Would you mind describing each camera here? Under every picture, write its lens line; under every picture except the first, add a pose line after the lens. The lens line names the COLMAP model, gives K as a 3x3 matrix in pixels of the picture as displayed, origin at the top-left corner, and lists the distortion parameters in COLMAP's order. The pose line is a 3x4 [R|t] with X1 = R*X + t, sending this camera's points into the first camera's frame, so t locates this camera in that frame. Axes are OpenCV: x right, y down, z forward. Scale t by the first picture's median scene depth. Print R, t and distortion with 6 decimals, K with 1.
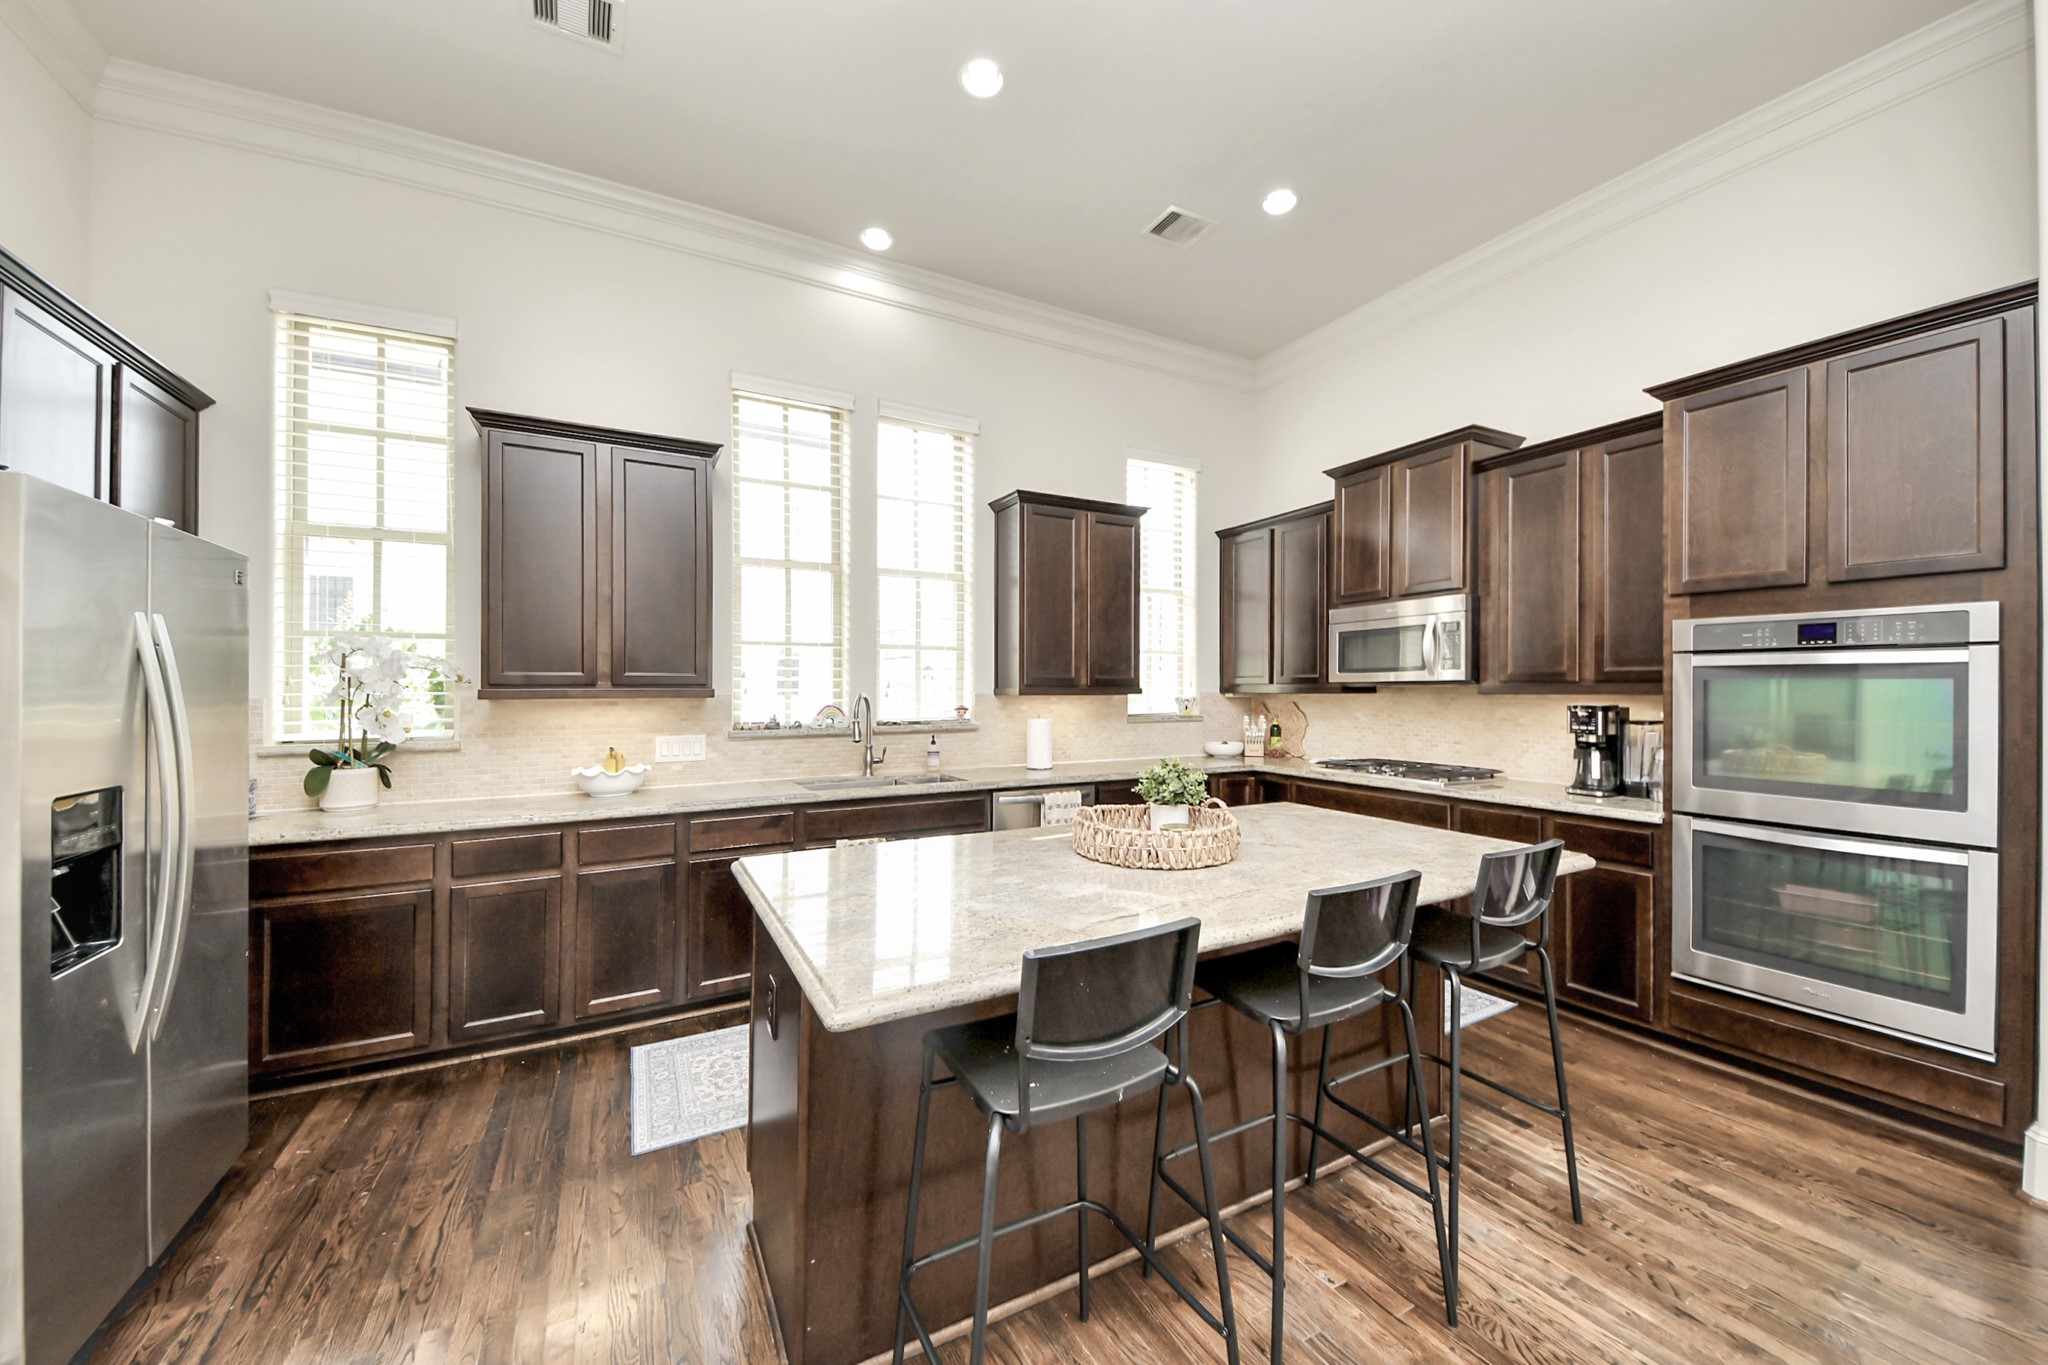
lens RADIAL K [[761.6, 0, 1023.9], [0, 761.6, 688.2], [0, 0, 1]] dist [-0.005741, -0.000710]
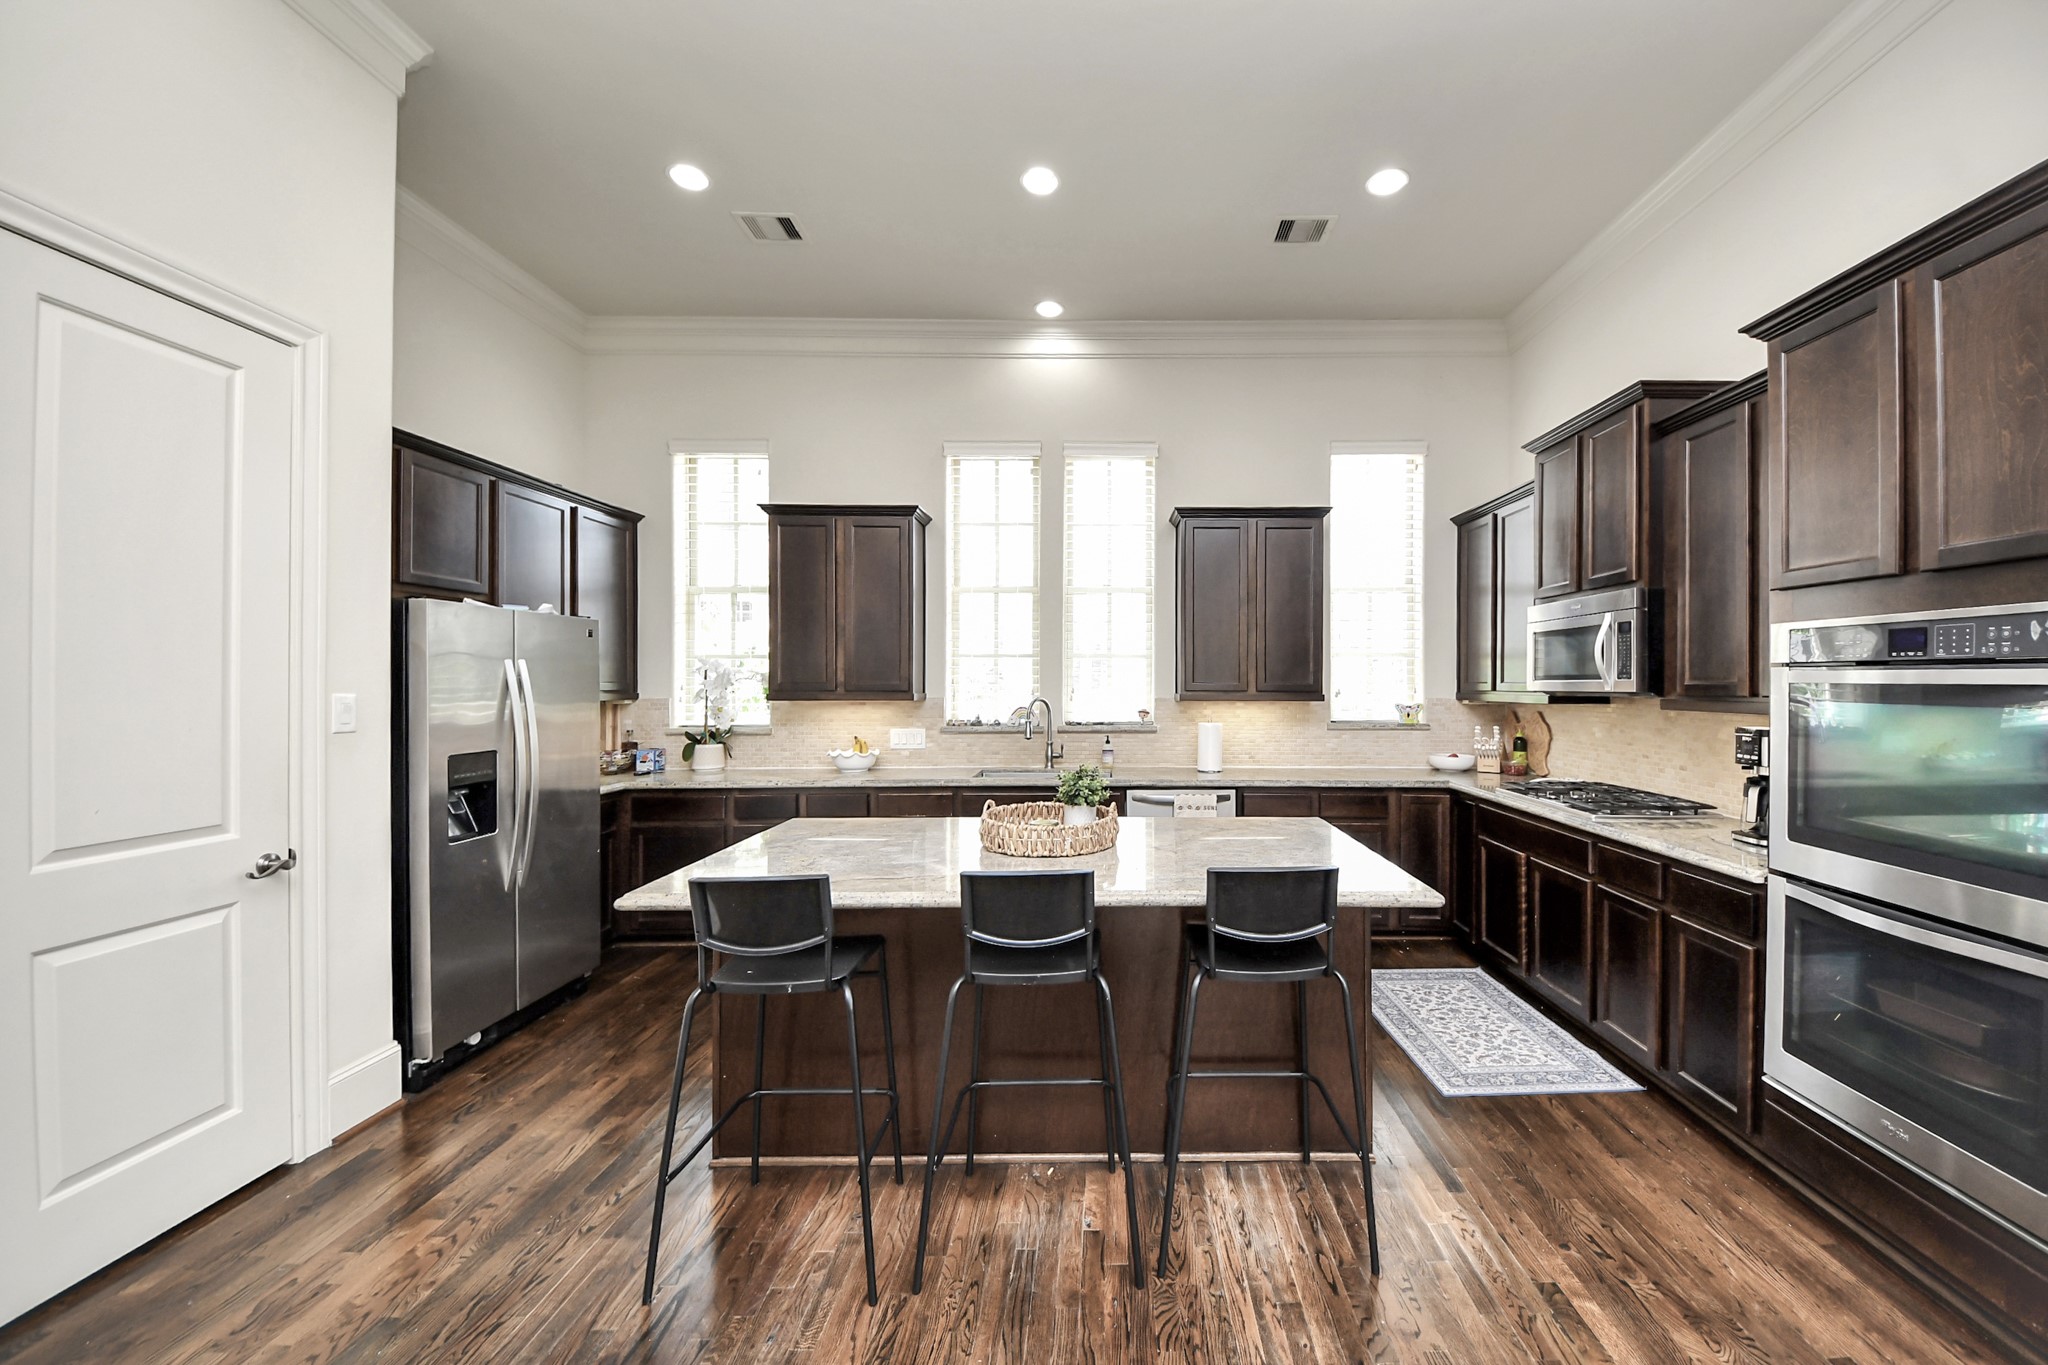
lens RADIAL K [[749.5, 0, 1066.6], [0, 749.5, 687.1], [0, 0, 1]] dist [-0.001396, -0.003894]
pose [[0.882913, 0.005701, -0.469502, 0.418862], [-0.003465, 0.999978, 0.005625, -0.019027], [0.469524, -0.003339, 0.882913, -0.007260]]
